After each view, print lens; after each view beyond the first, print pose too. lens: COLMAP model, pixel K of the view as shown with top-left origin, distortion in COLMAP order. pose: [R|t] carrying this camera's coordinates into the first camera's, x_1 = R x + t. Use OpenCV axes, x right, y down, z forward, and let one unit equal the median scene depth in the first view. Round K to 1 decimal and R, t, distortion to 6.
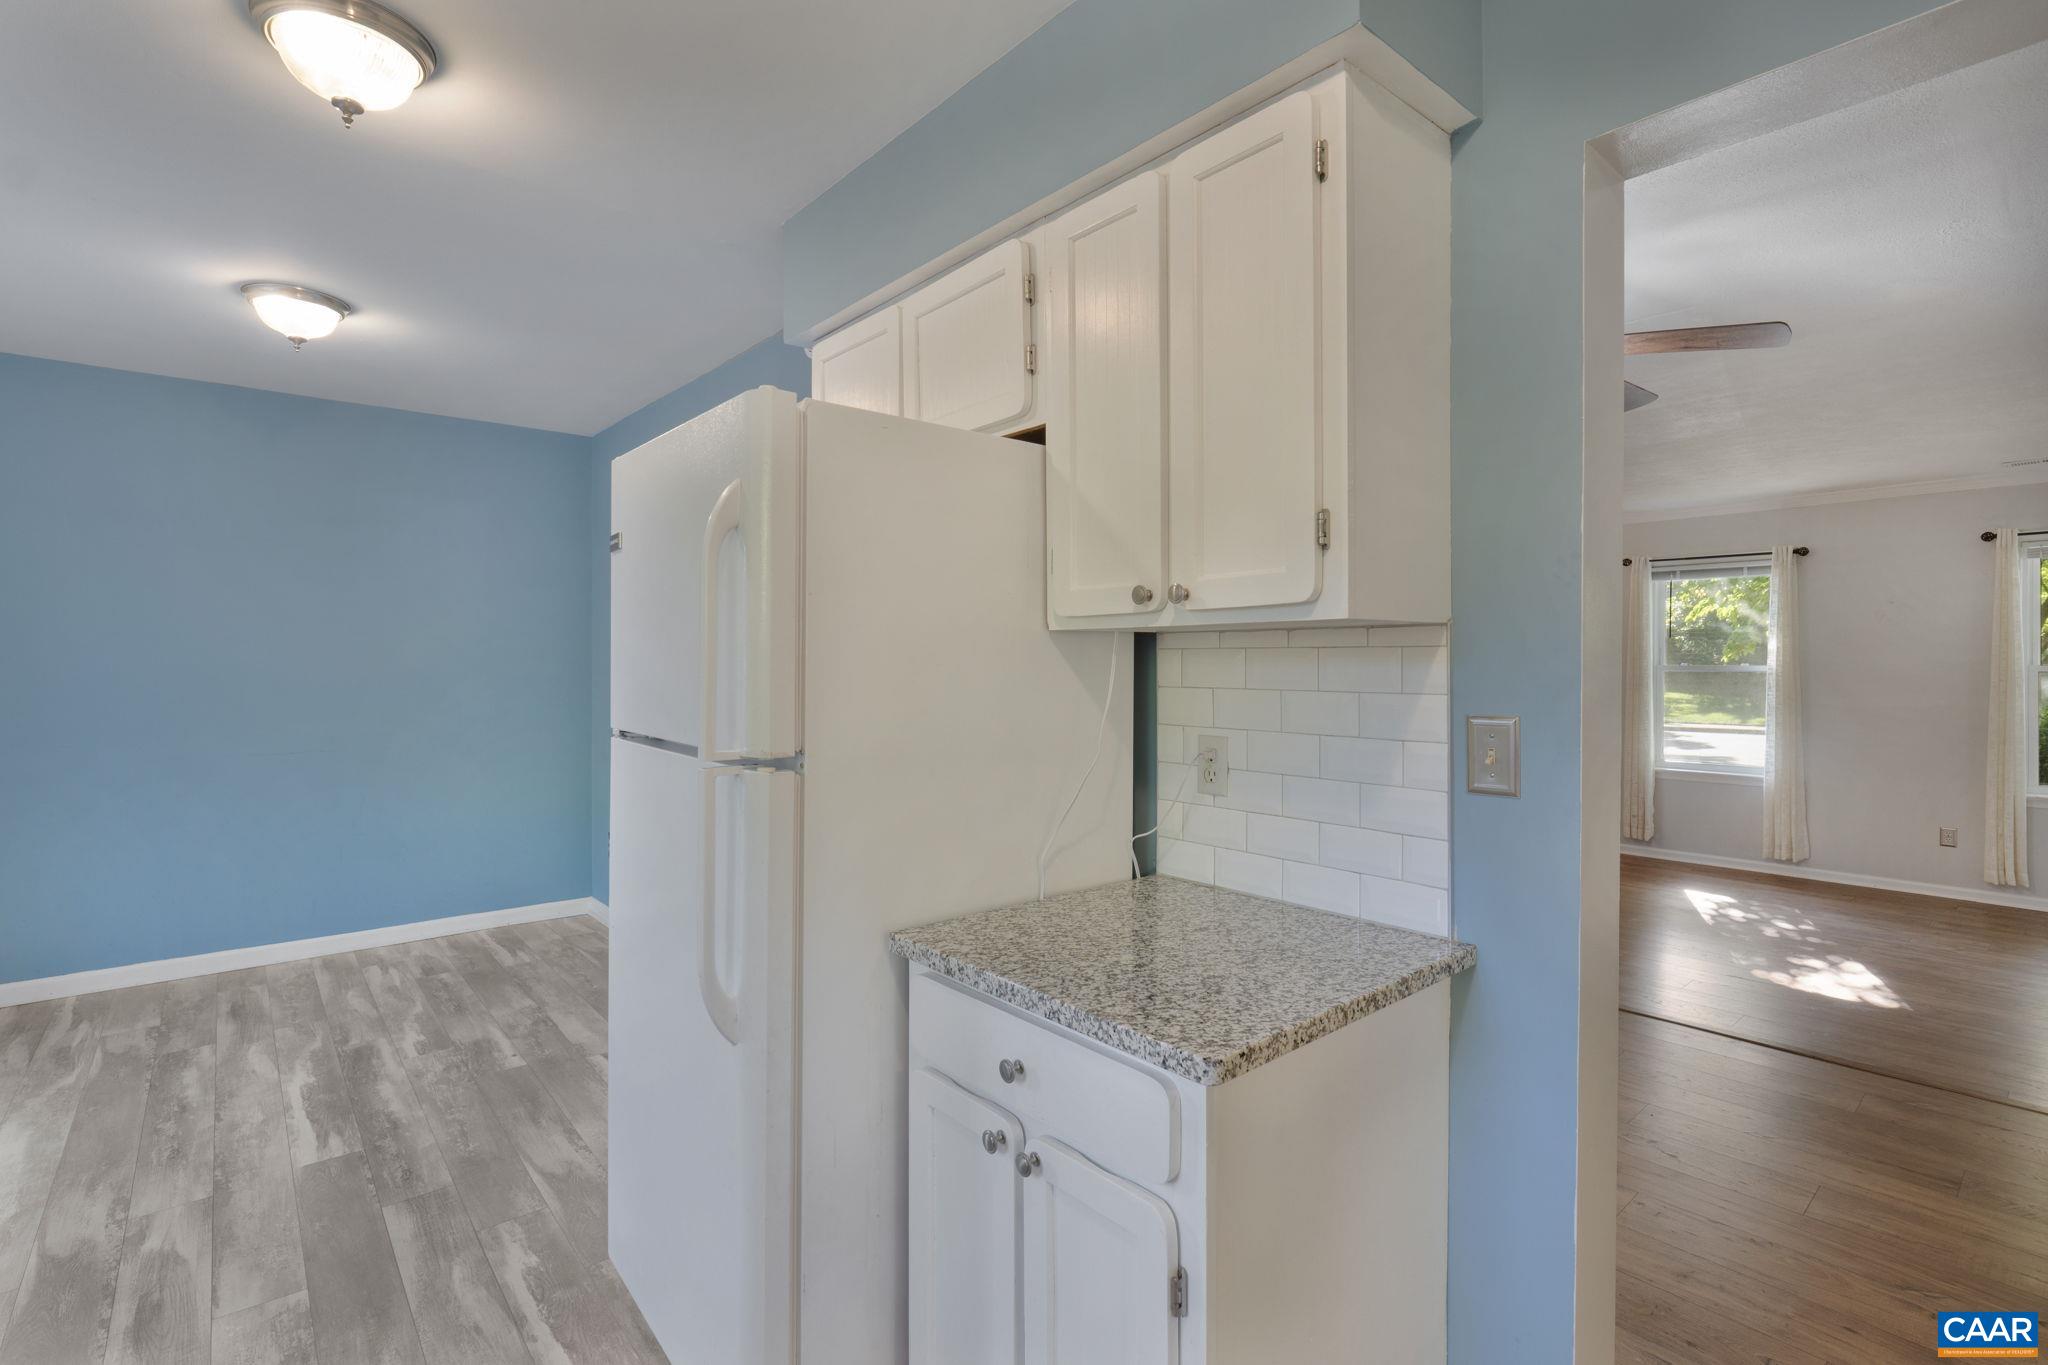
lens RADIAL K [[963.1, 0, 1008.1], [0, 963.1, 672.4], [0, 0, 1]] dist [0.000464, 0.000035]
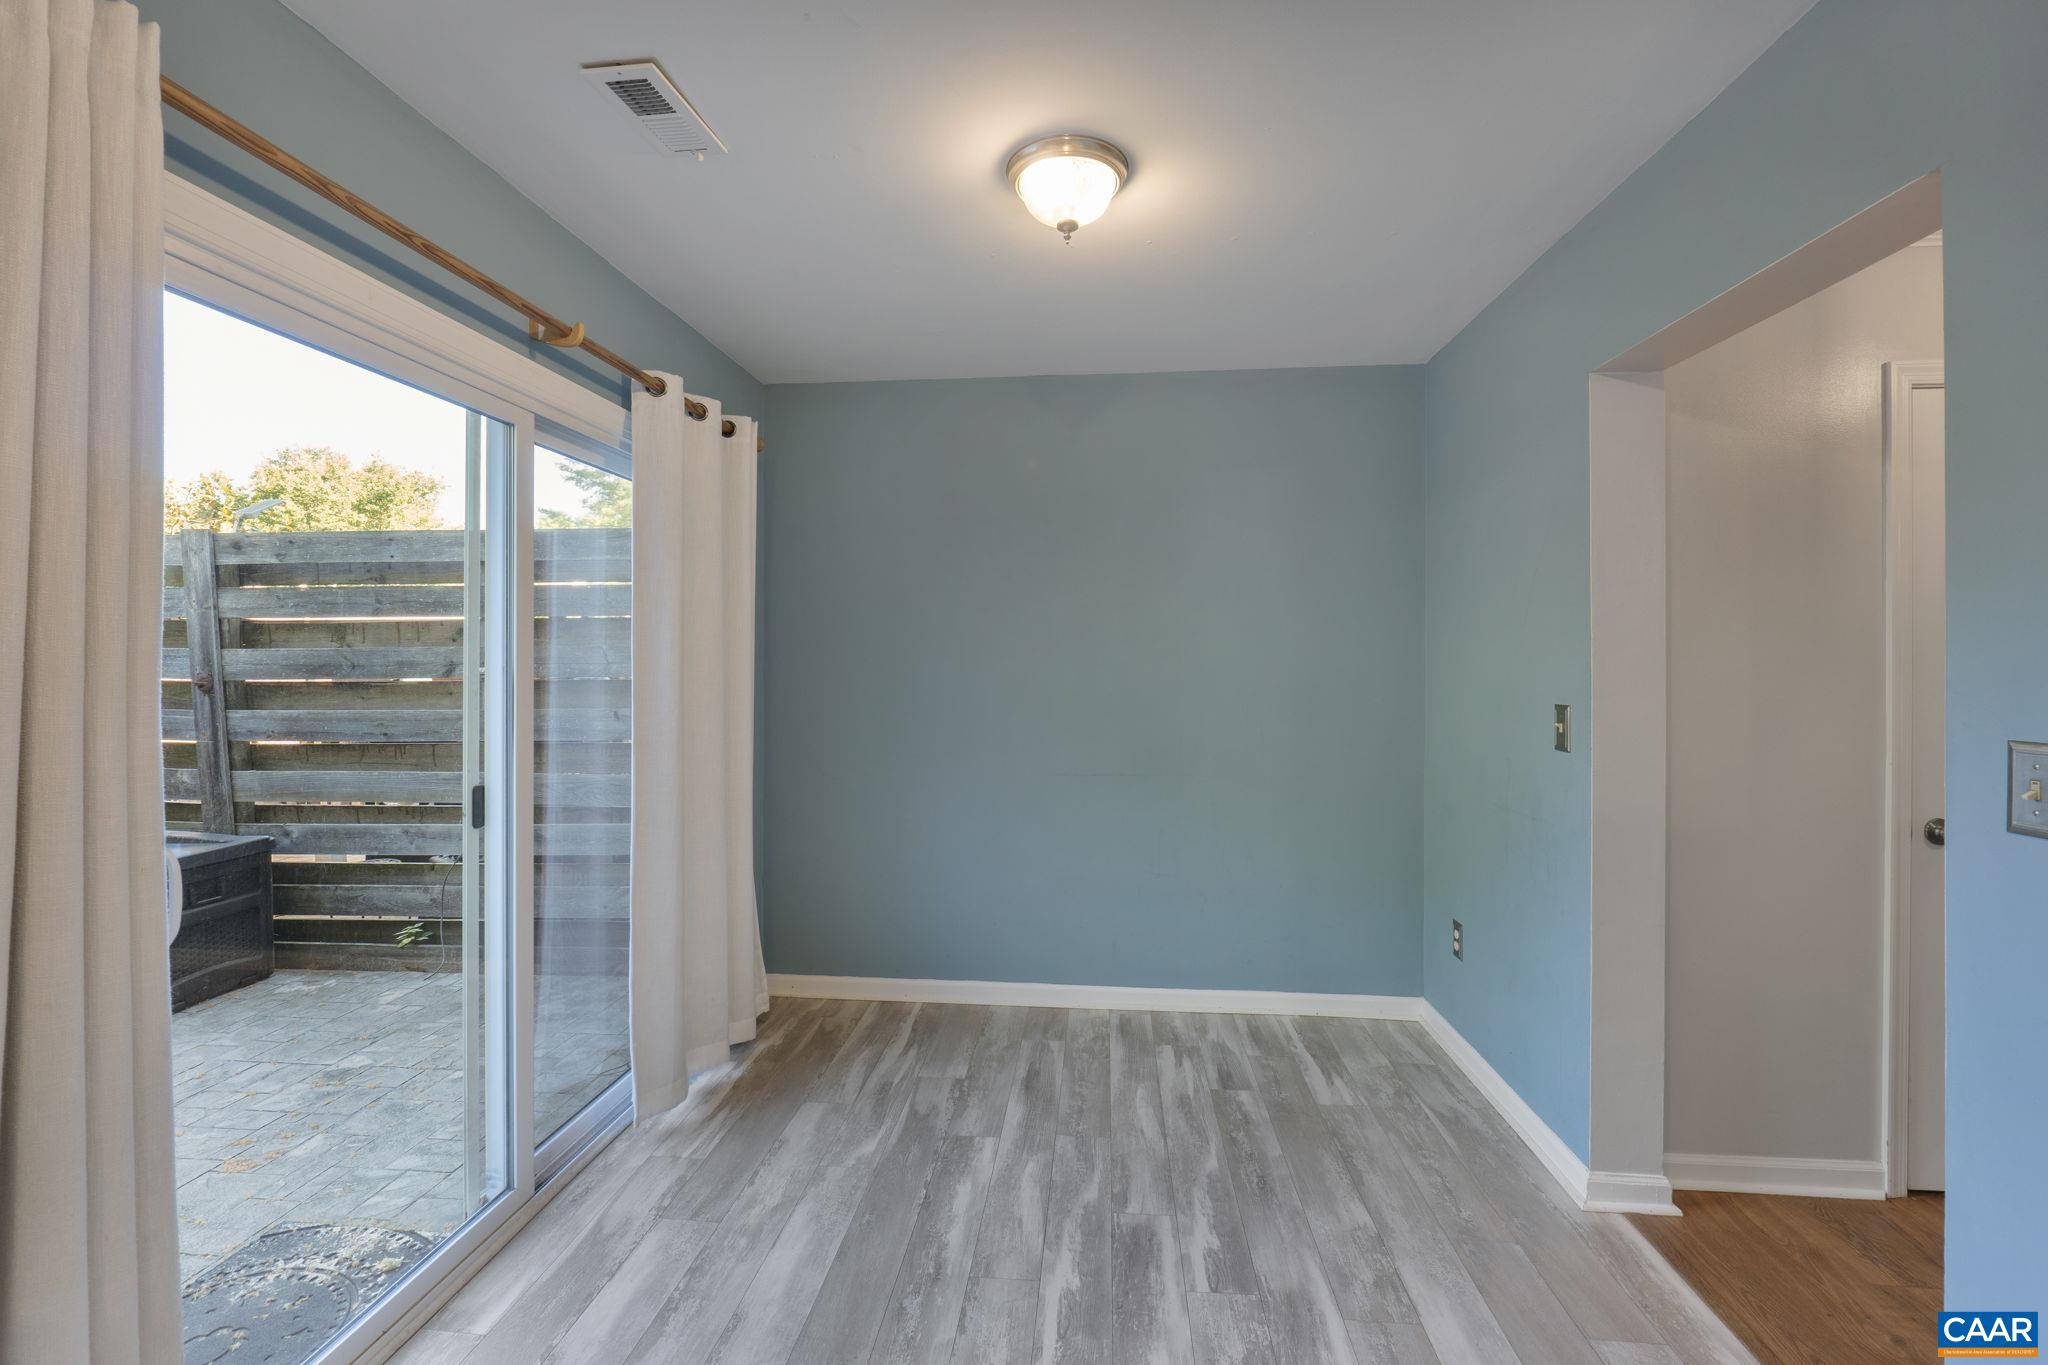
lens RADIAL K [[867.3, 0, 1022.3], [0, 867.3, 667.0], [0, 0, 1]] dist [-0.009721, -0.000236]
pose [[0.712111, 0.003878, -0.702056, -0.266921], [-0.010691, 0.999929, -0.005320, -0.015698], [0.701985, 0.011294, 0.712102, 0.445424]]
